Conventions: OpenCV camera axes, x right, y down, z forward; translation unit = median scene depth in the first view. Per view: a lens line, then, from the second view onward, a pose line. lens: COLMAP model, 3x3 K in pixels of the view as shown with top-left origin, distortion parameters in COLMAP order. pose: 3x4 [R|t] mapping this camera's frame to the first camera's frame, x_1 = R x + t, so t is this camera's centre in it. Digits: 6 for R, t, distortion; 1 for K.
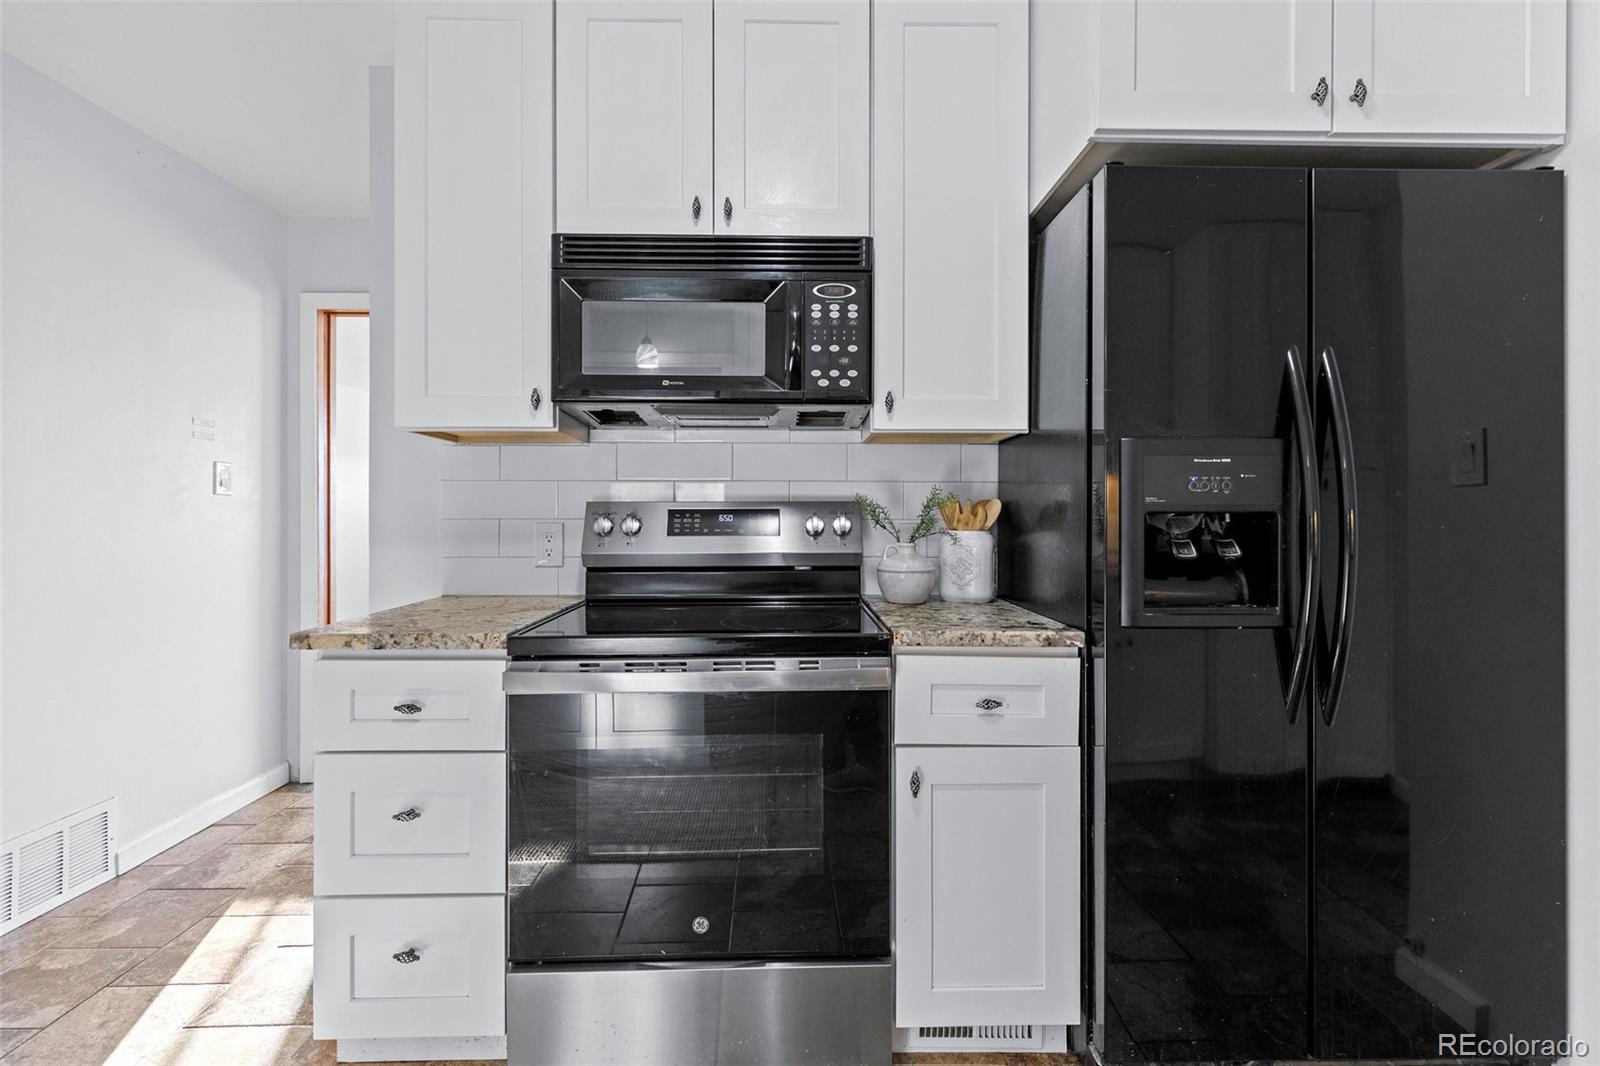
lens RADIAL K [[728.8, 0, 810.9], [0, 728.8, 518.2], [0, 0, 1]] dist [0.009112, -0.000869]
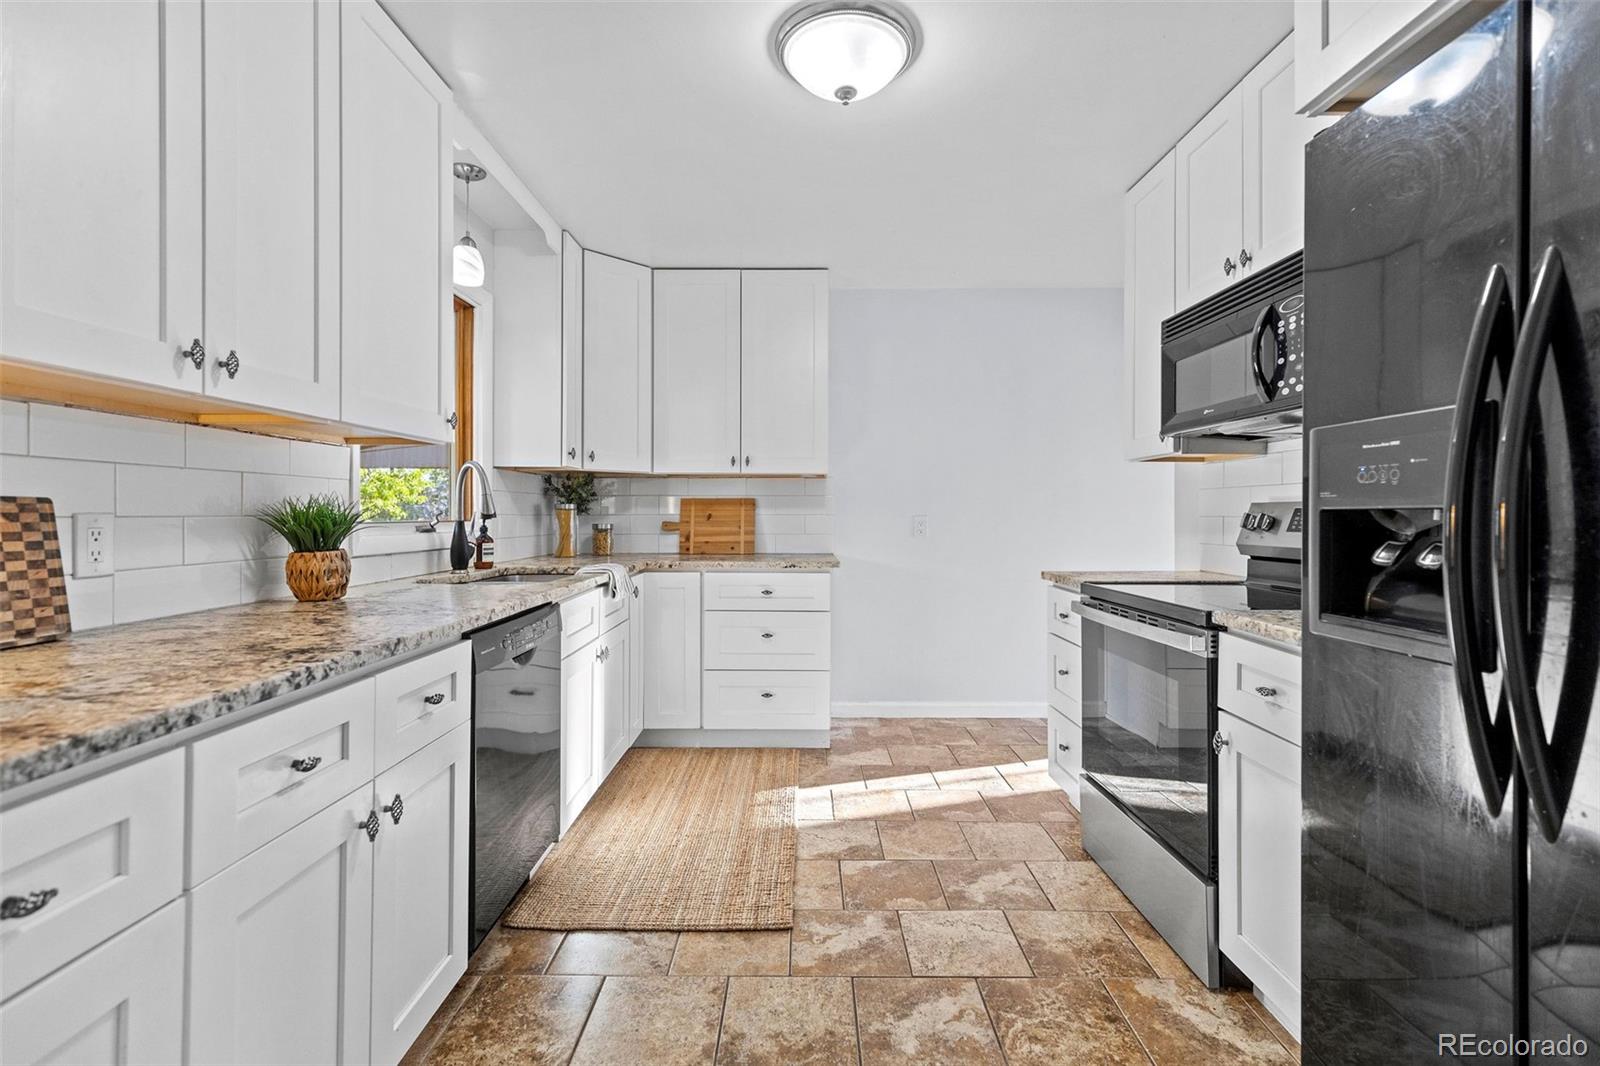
lens RADIAL K [[728.8, 0, 790.5], [0, 728.8, 510.7], [0, 0, 1]] dist [0.009112, -0.000869]
pose [[-0.036130, -0.004454, -0.999337, 1.135011], [-0.007182, 0.999965, -0.004197, 0.002450], [0.999321, 0.007025, -0.036161, 0.301918]]
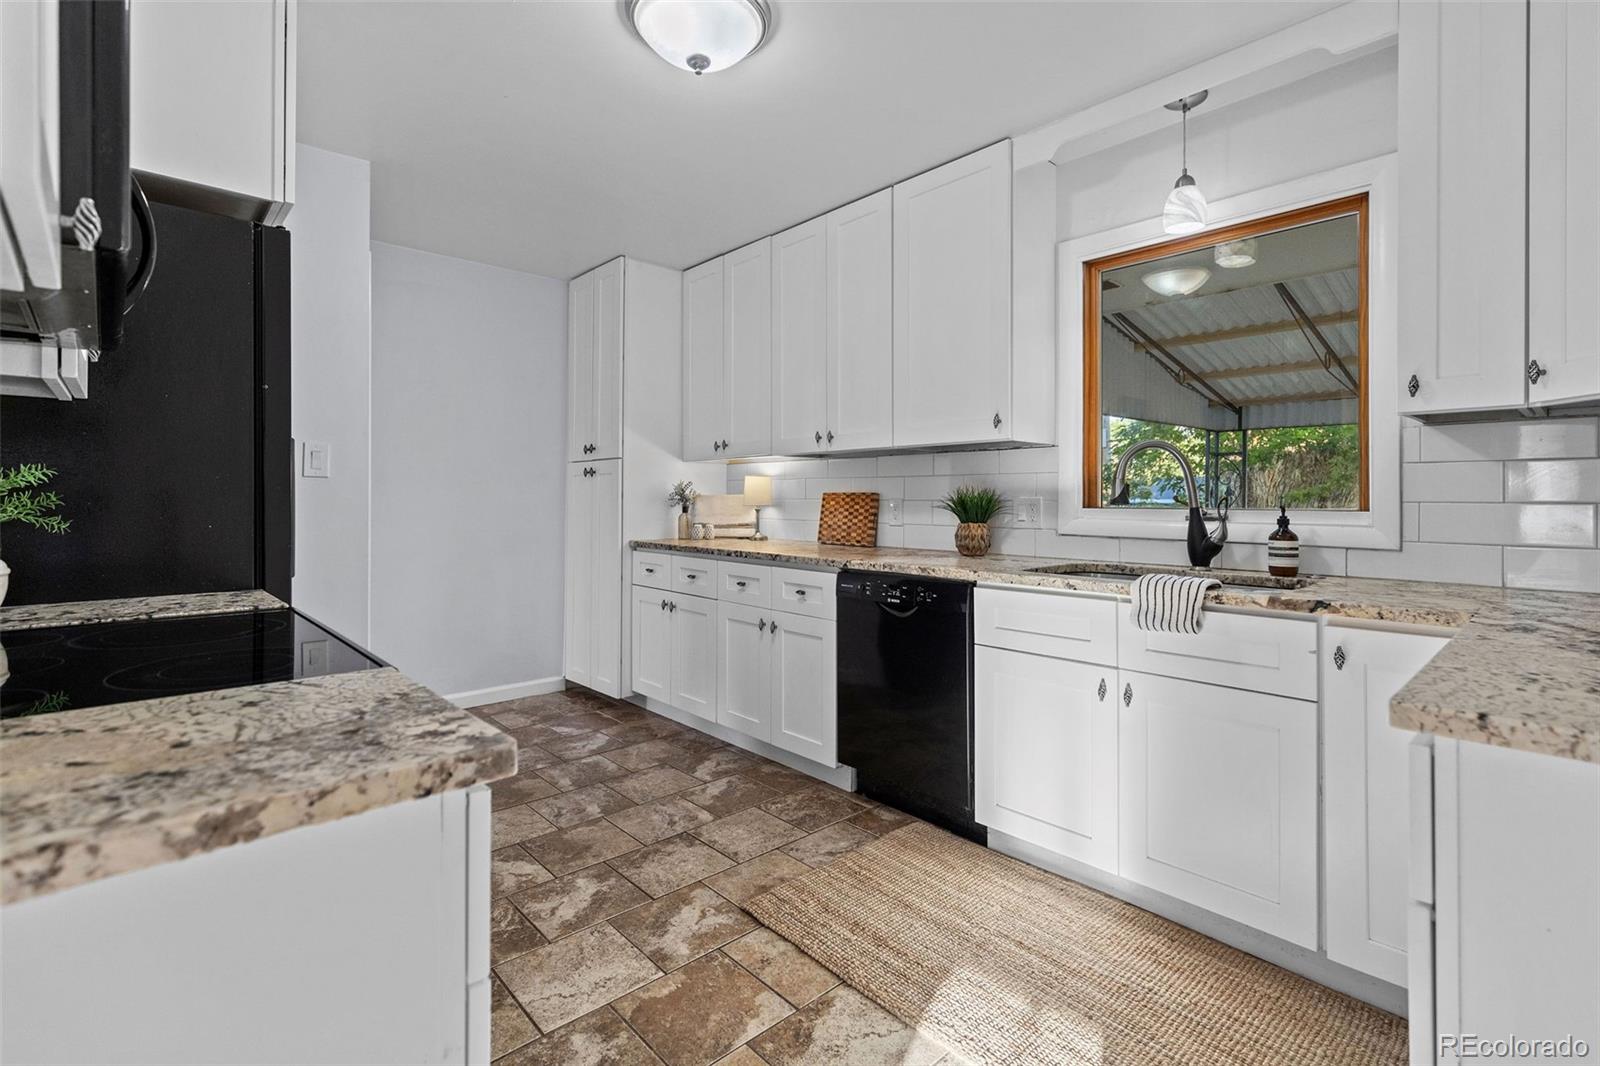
lens RADIAL K [[728.8, 0, 804.8], [0, 728.8, 493.8], [0, 0, 1]] dist [0.009112, -0.000869]
pose [[-0.666073, 0.003111, 0.745880, -1.000407], [0.002203, 0.999995, -0.002204, -0.001897], [-0.745884, 0.000175, -0.666076, 0.979715]]
